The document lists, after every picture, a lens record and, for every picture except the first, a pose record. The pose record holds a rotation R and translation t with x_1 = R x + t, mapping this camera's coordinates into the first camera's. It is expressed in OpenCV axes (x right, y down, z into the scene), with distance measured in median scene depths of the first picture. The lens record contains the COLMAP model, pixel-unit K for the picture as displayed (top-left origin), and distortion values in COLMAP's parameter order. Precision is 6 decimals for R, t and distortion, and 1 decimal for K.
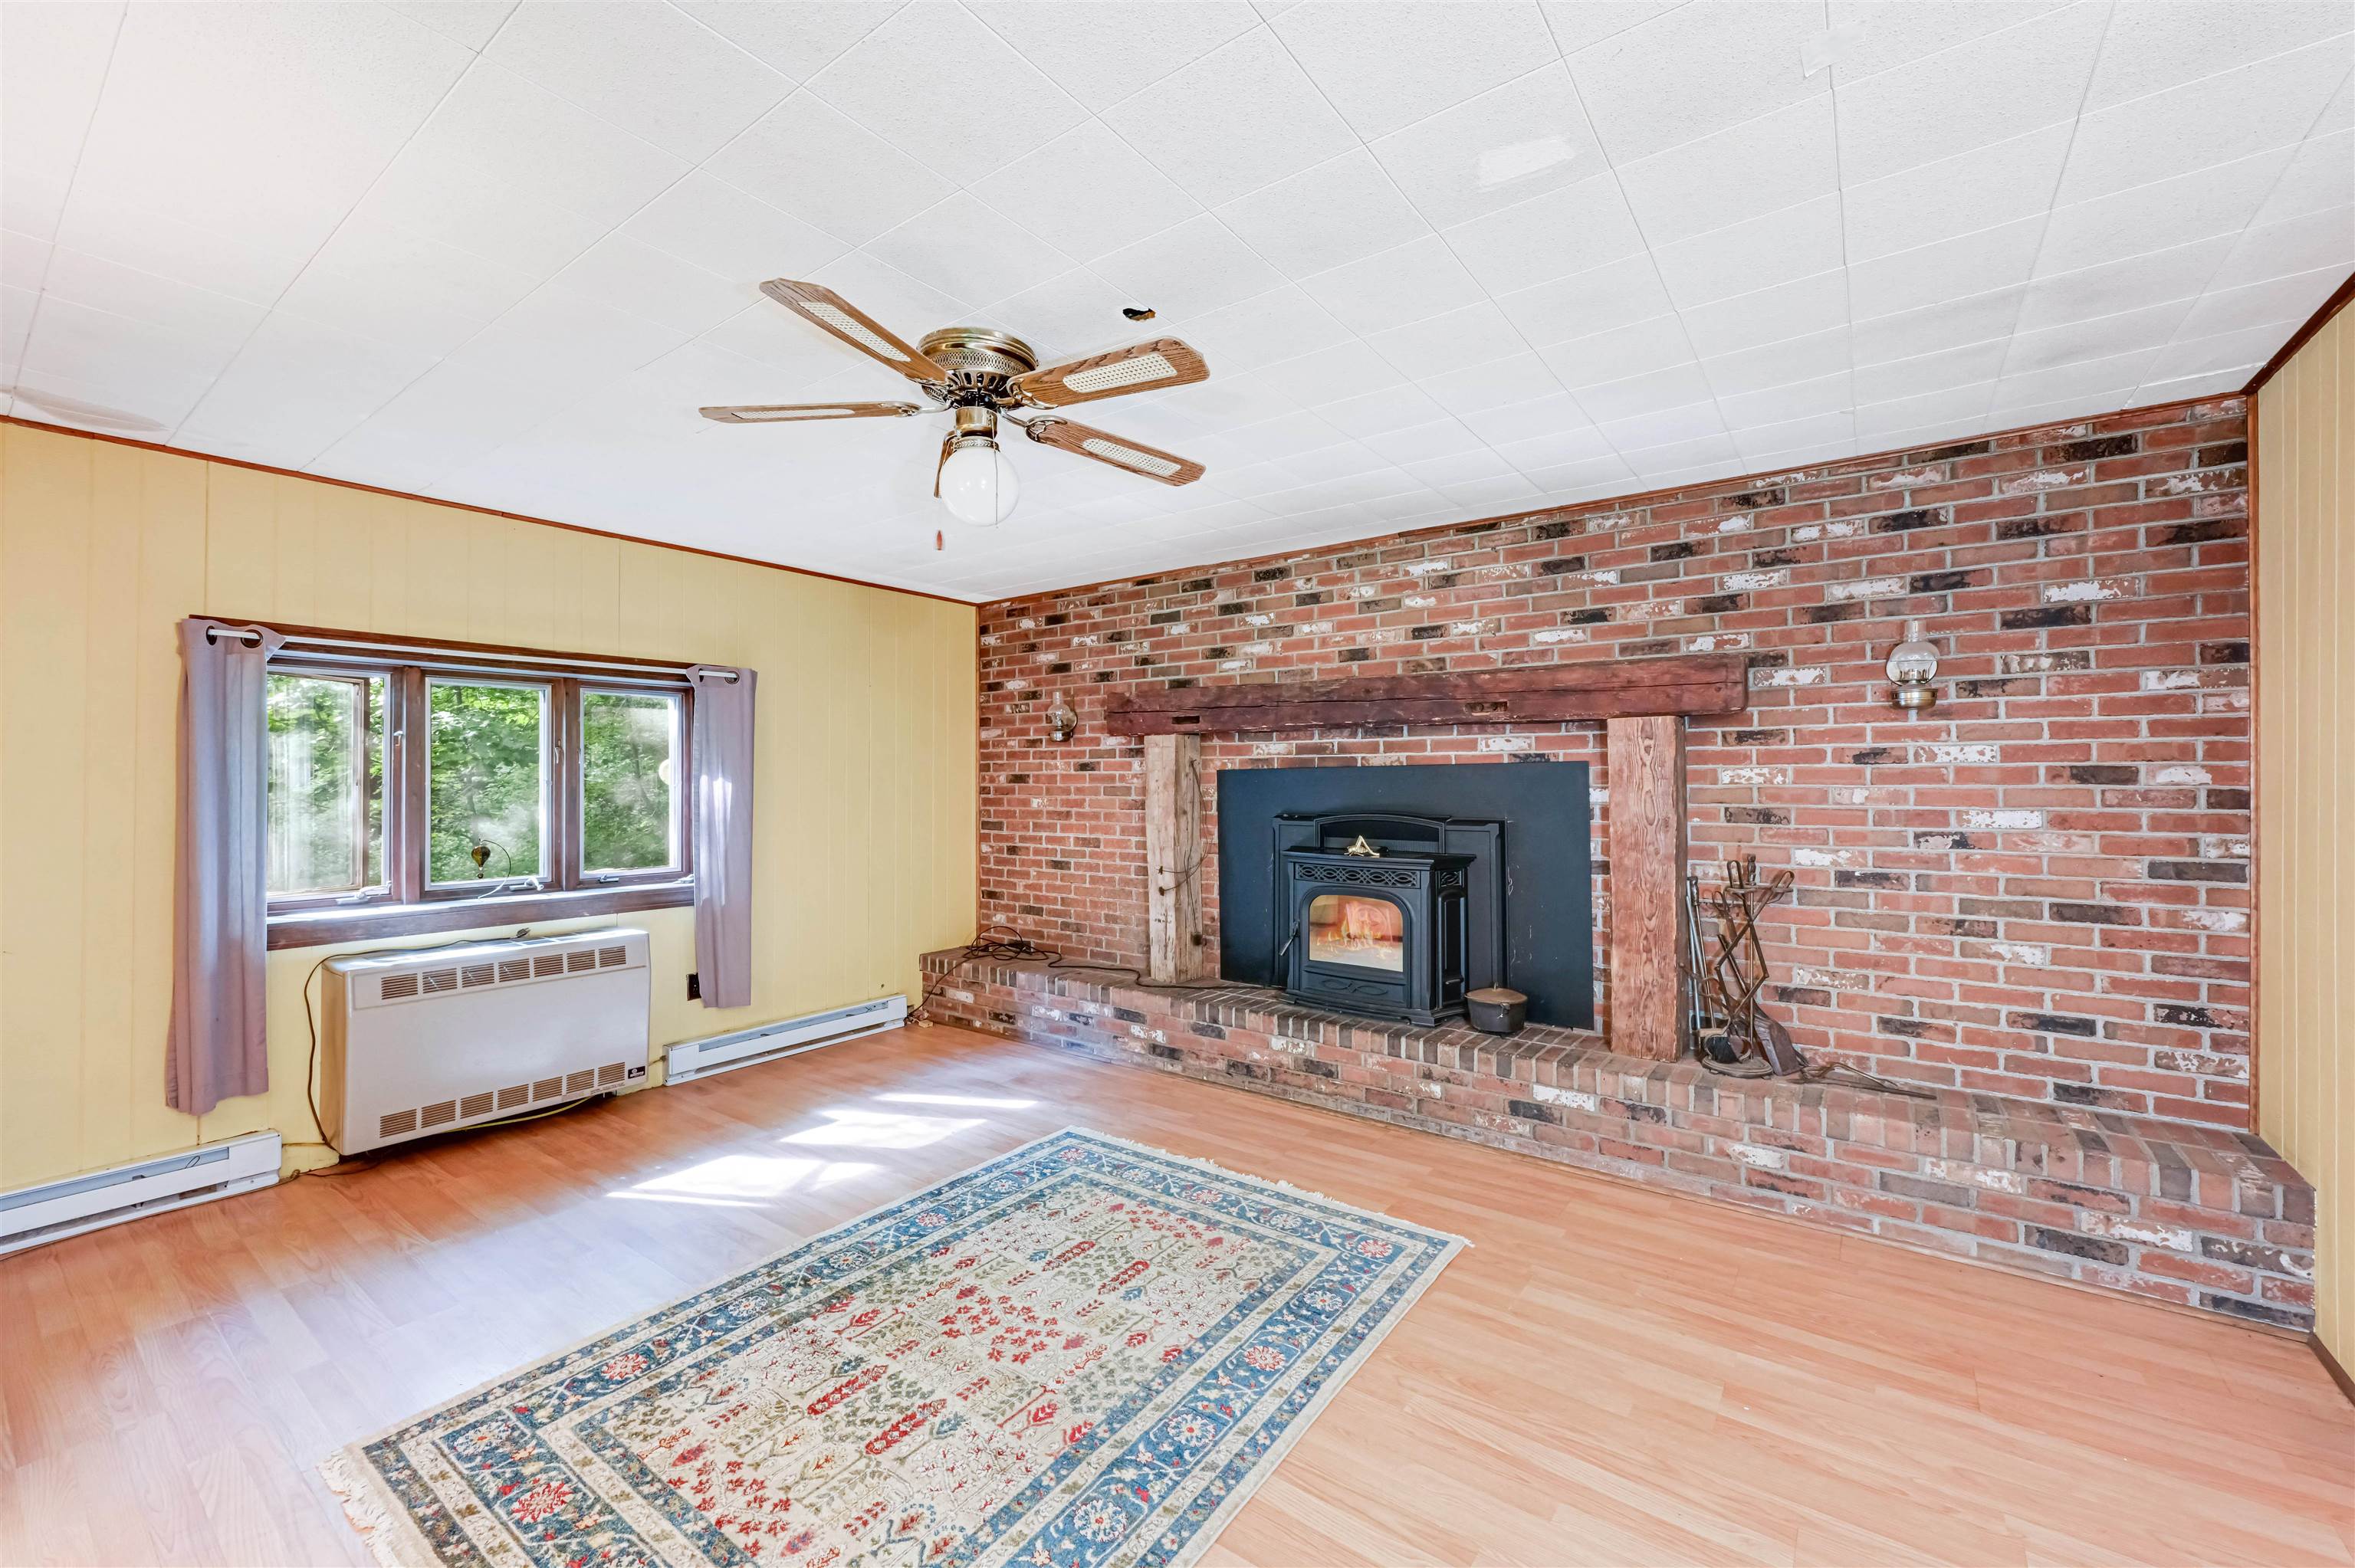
lens RADIAL K [[943.9, 0, 1193.7], [0, 943.9, 774.9], [0, 0, 1]] dist [-0.001750, -0.000178]
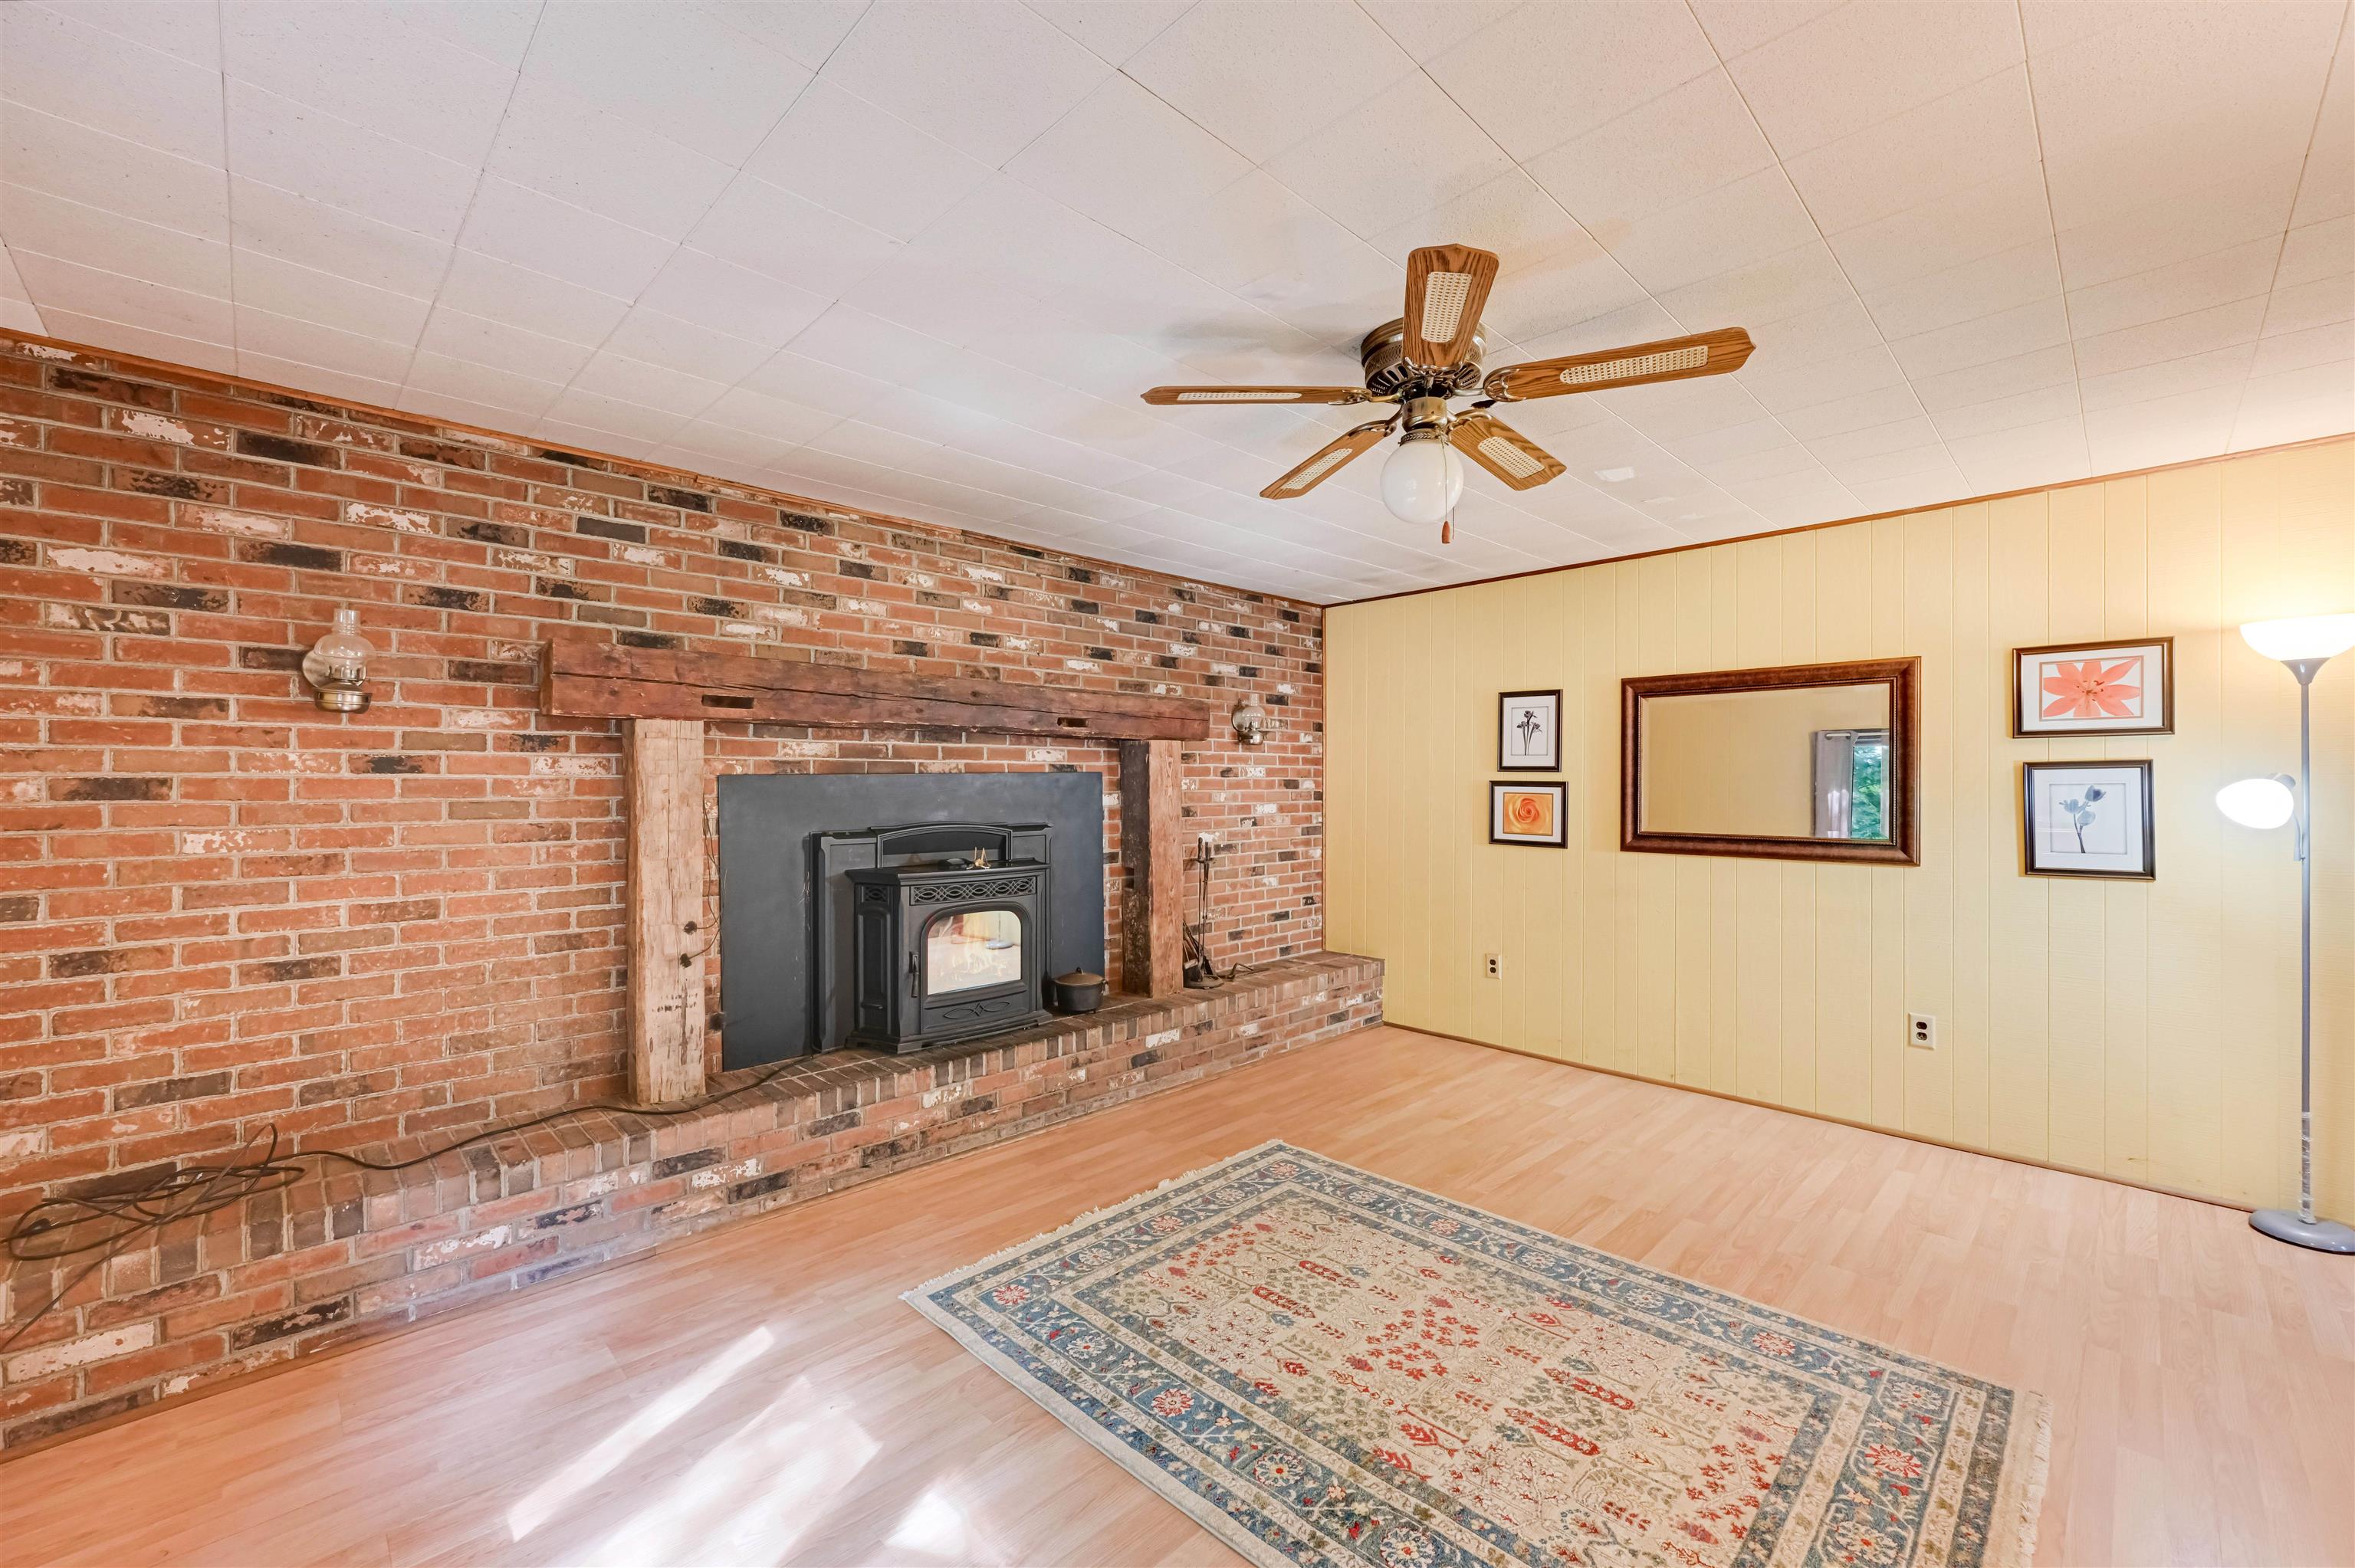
lens RADIAL K [[943.9, 0, 1194.7], [0, 943.9, 790.3], [0, 0, 1]] dist [-0.001750, -0.000178]
pose [[0.161165, -0.005145, 0.986914, -0.840095], [-0.002558, 0.999981, 0.005630, 0.001830], [-0.986924, -0.003432, 0.161149, 0.745296]]
